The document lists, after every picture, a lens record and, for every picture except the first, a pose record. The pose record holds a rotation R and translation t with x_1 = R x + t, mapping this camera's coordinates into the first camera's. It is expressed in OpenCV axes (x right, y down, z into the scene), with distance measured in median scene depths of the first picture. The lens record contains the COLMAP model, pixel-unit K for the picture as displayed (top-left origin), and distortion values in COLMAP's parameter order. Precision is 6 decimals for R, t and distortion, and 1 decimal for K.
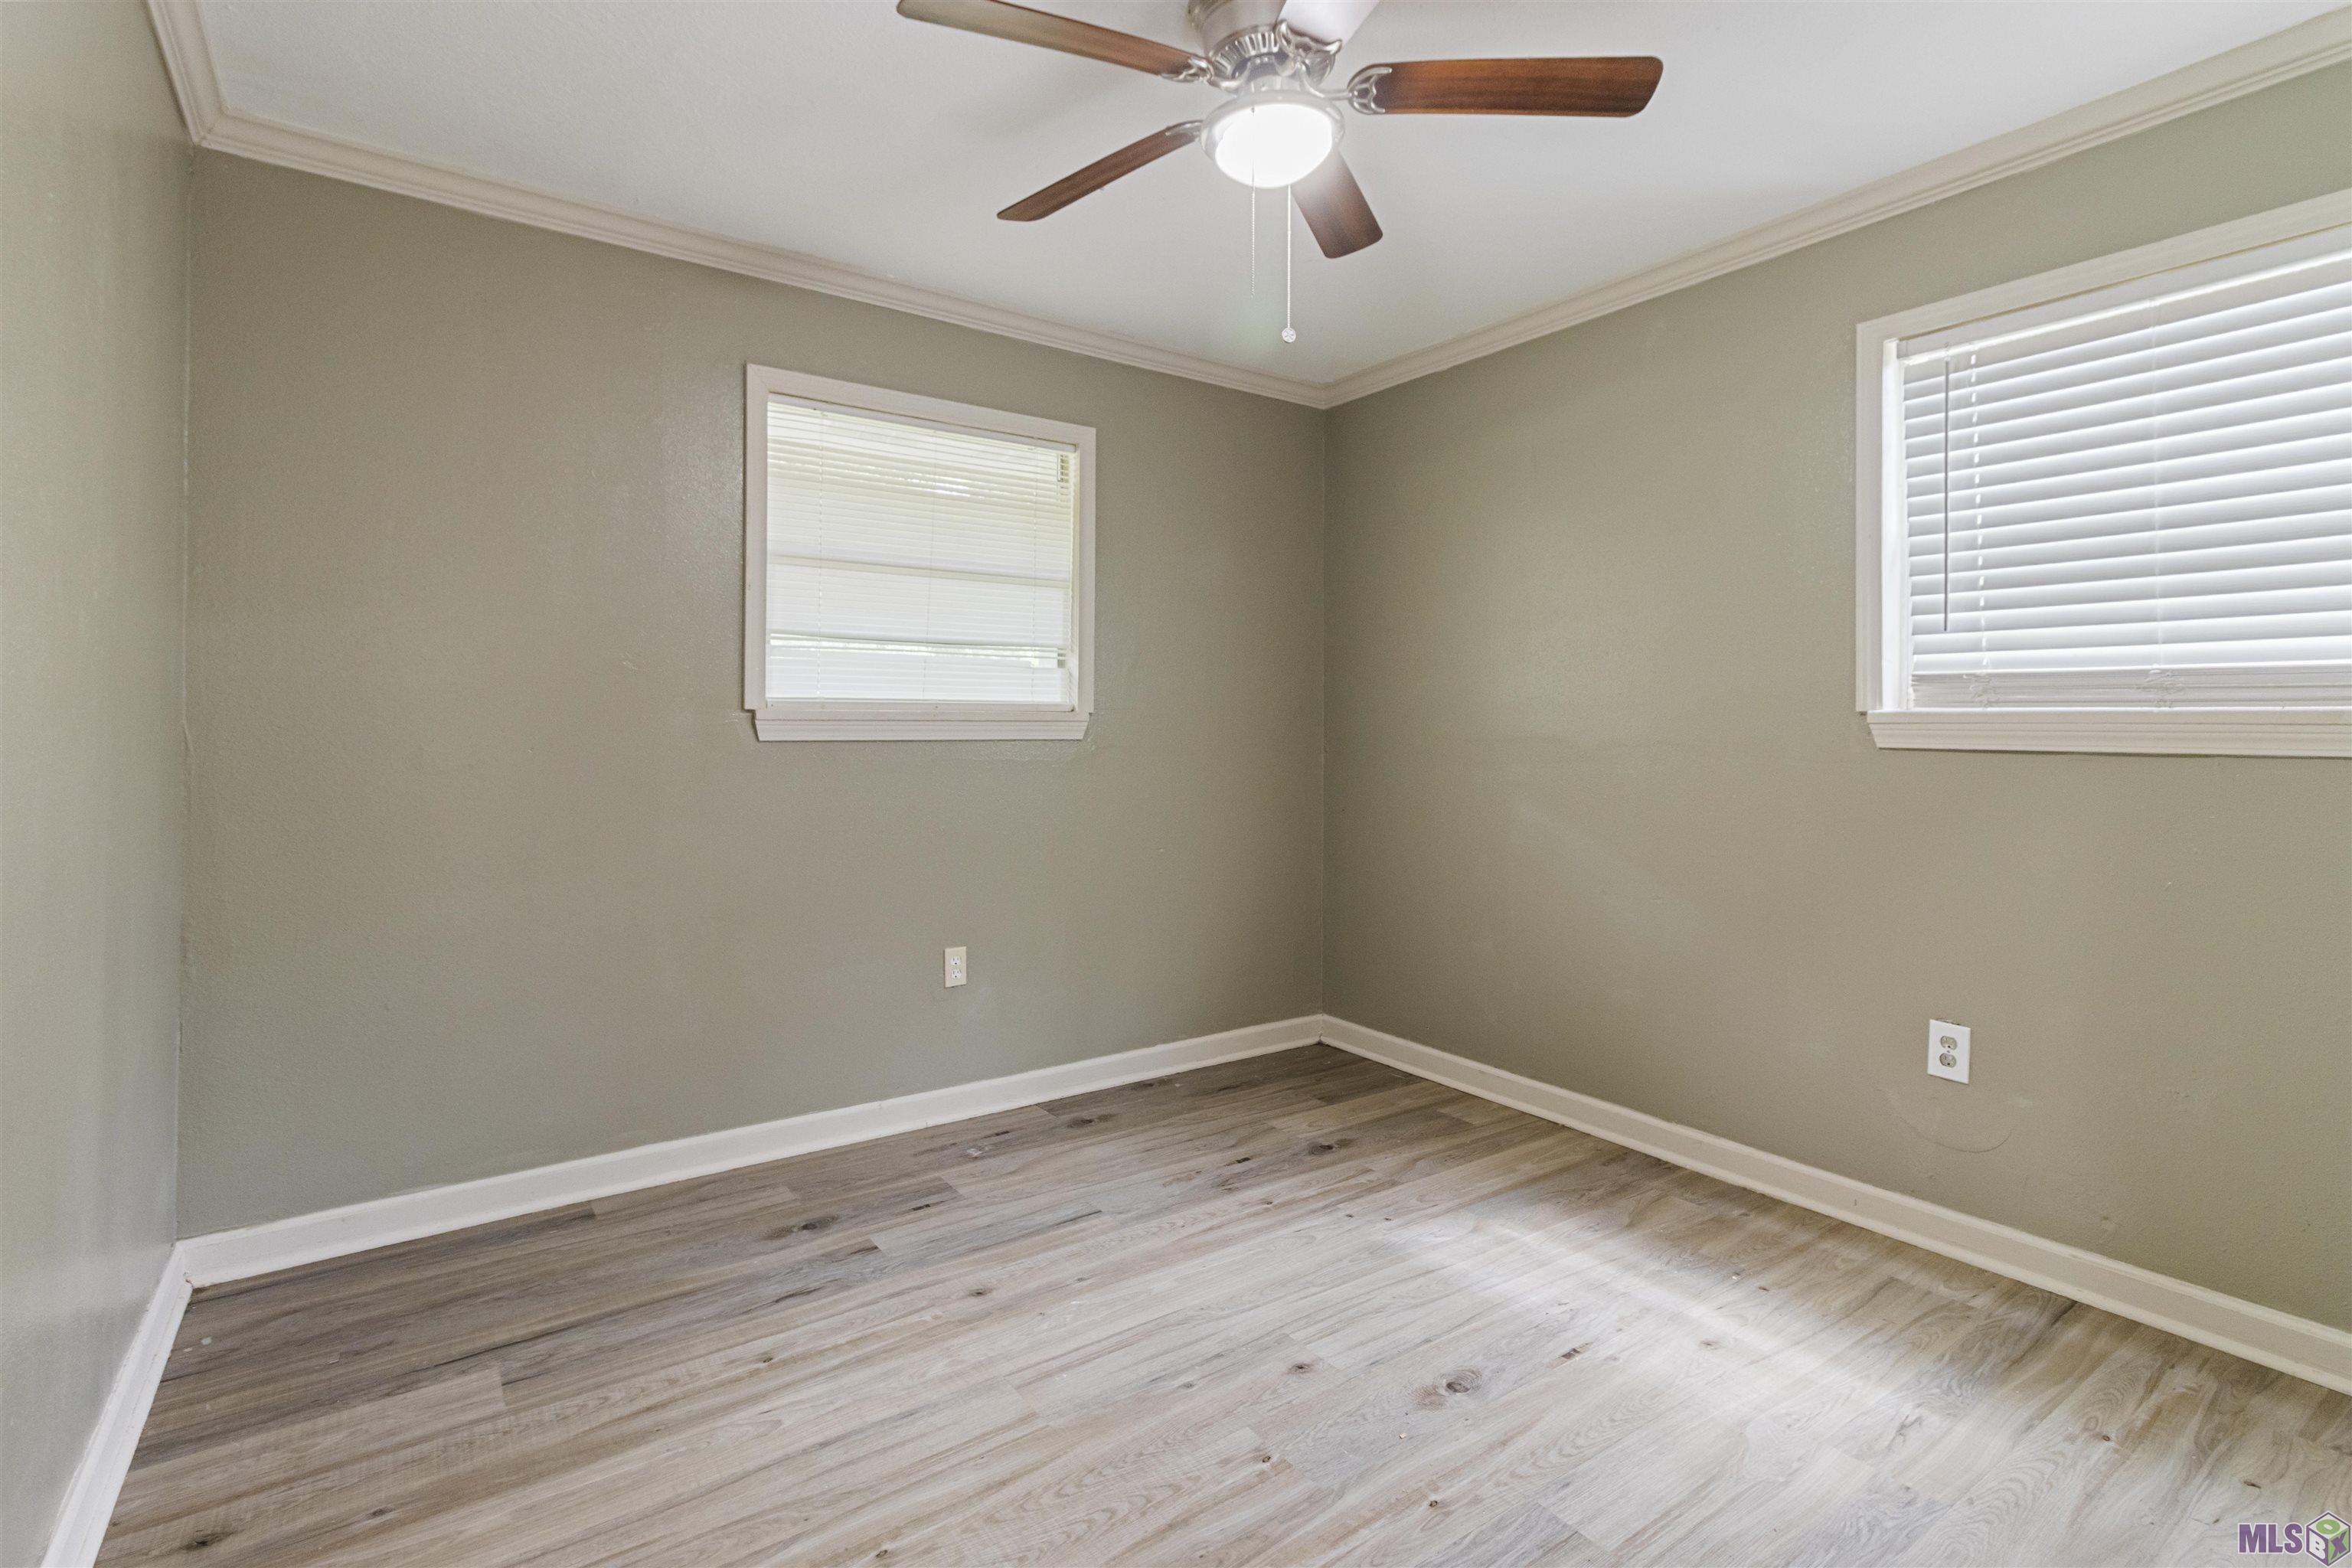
lens RADIAL K [[1112.6, 0, 1192.0], [0, 1112.6, 715.5], [0, 0, 1]] dist [-0.001942, 0.000060]
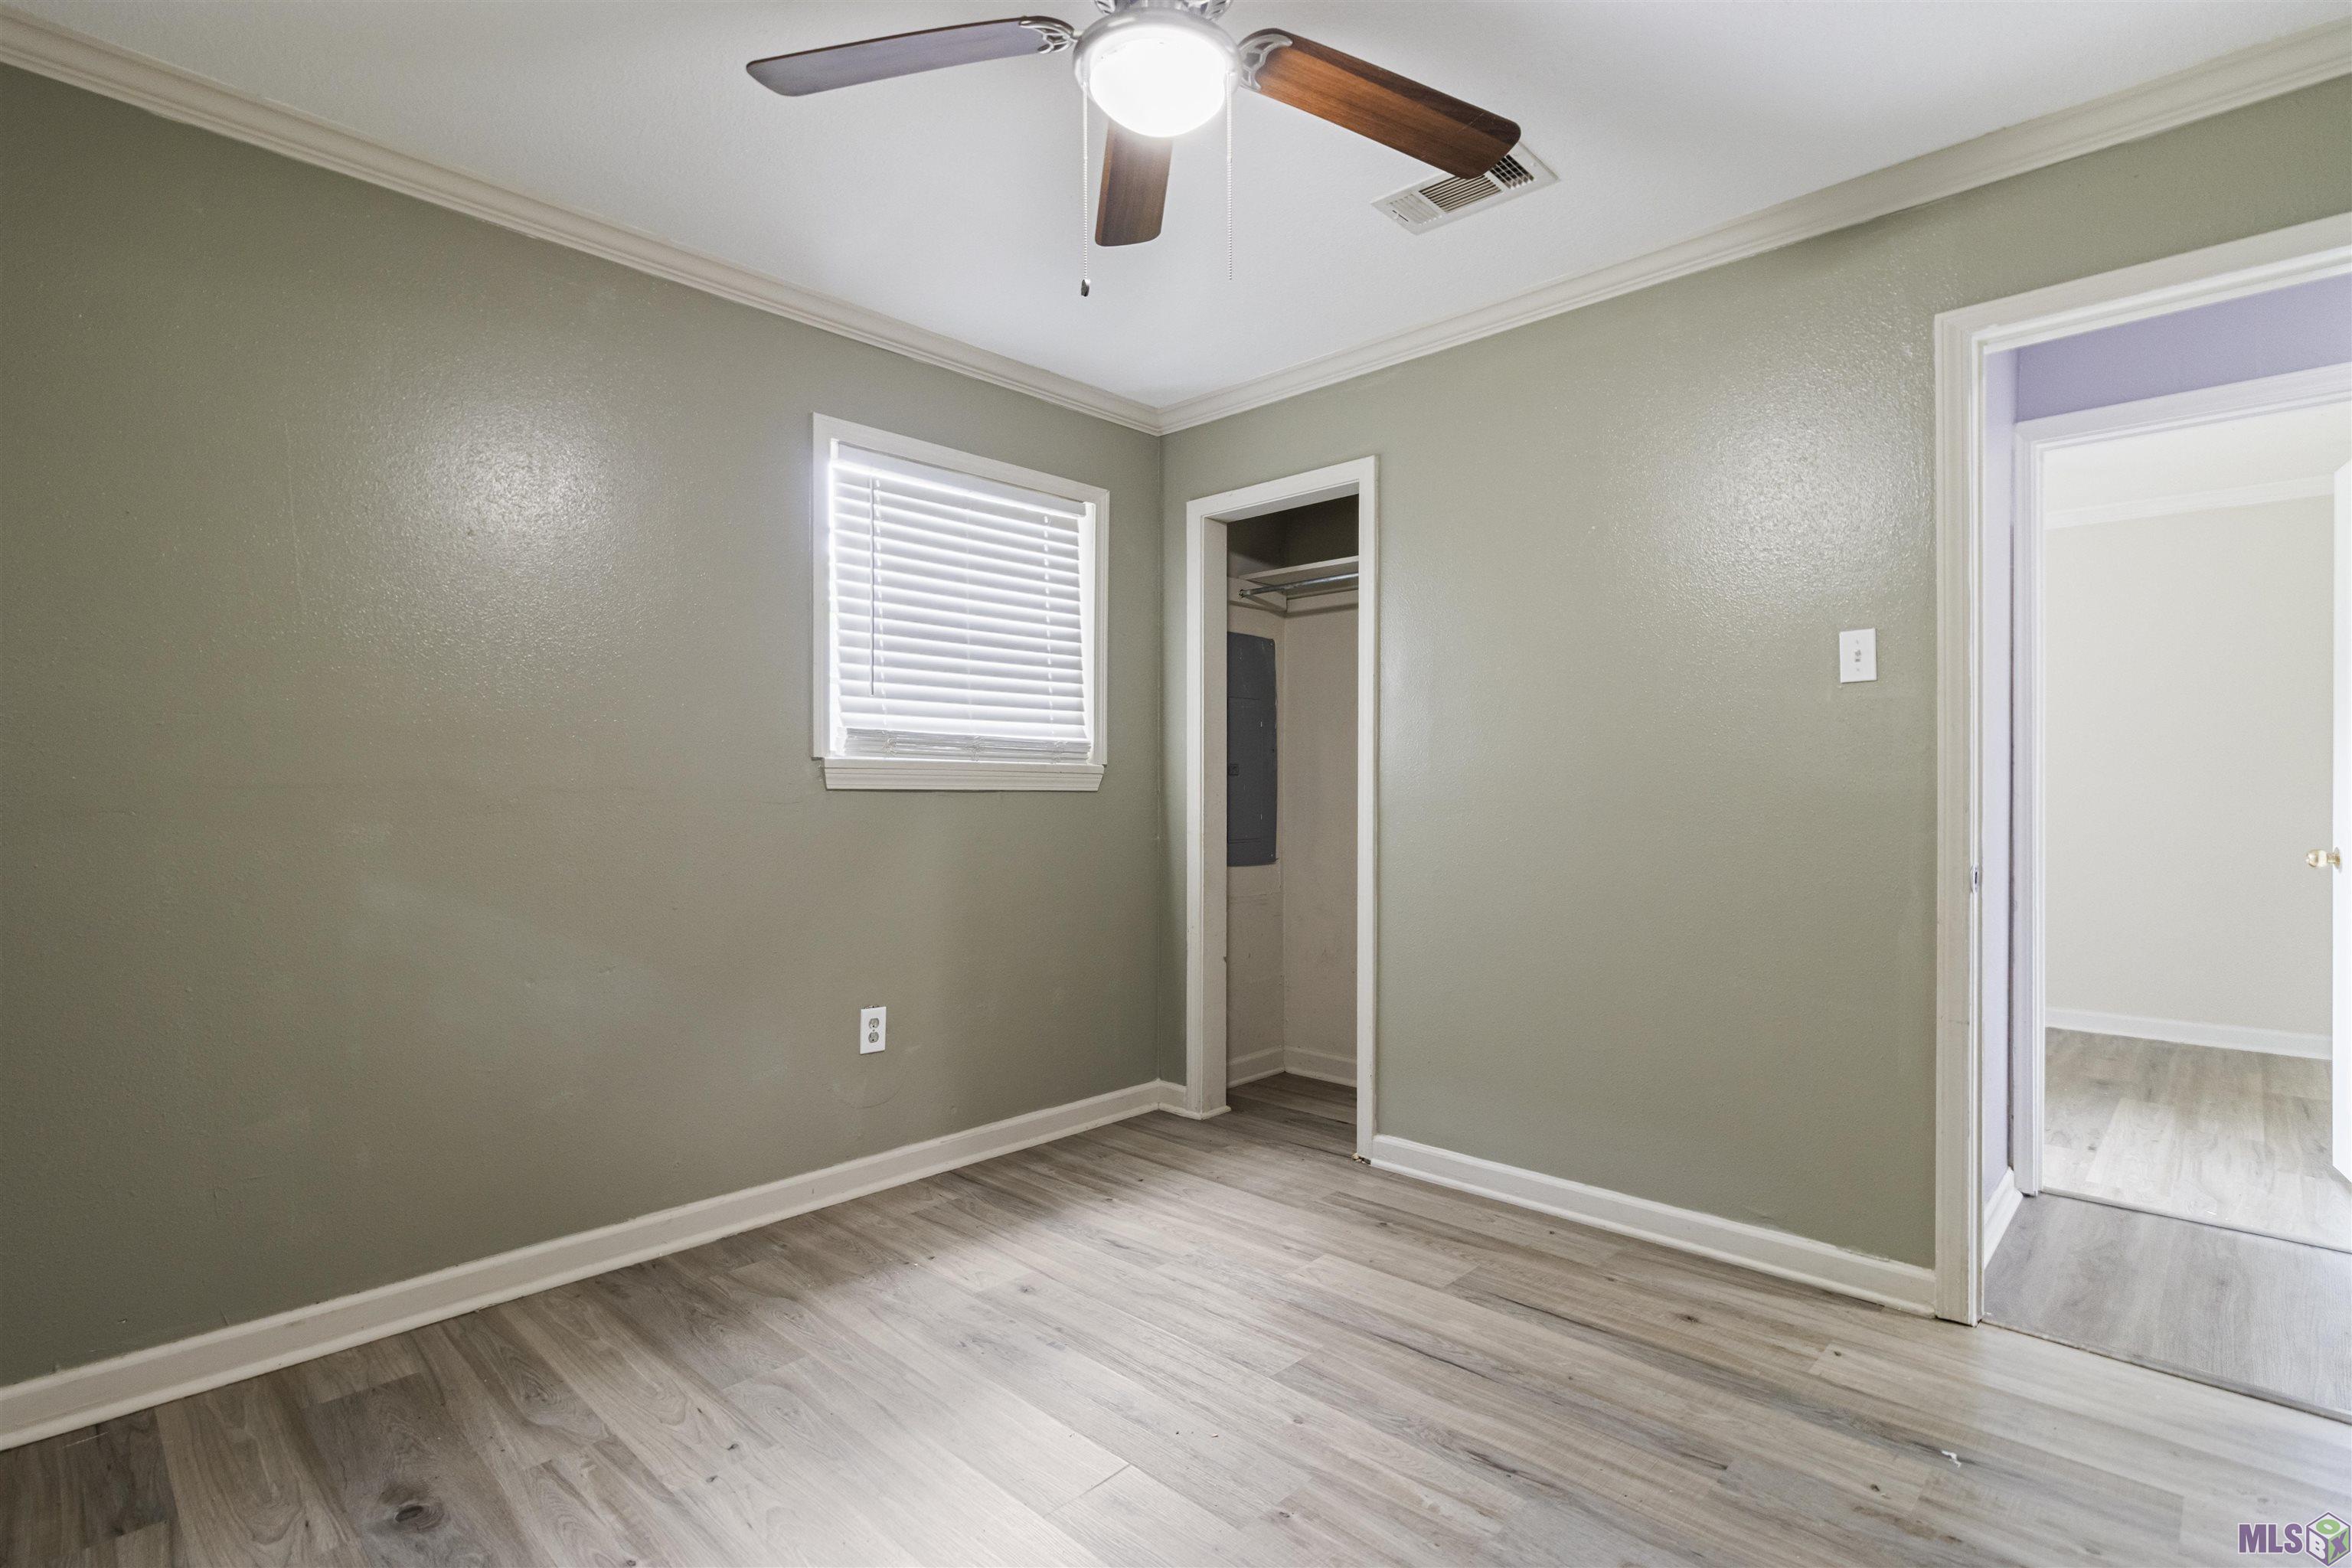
lens RADIAL K [[1138.9, 0, 1139.6], [0, 1138.9, 779.9], [0, 0, 1]] dist [0.001775, -0.000335]
pose [[-0.174995, -0.001037, 0.984569, -0.621683], [-0.013754, 0.999904, -0.001392, 0.016358], [-0.984473, -0.013785, -0.174993, 0.904883]]
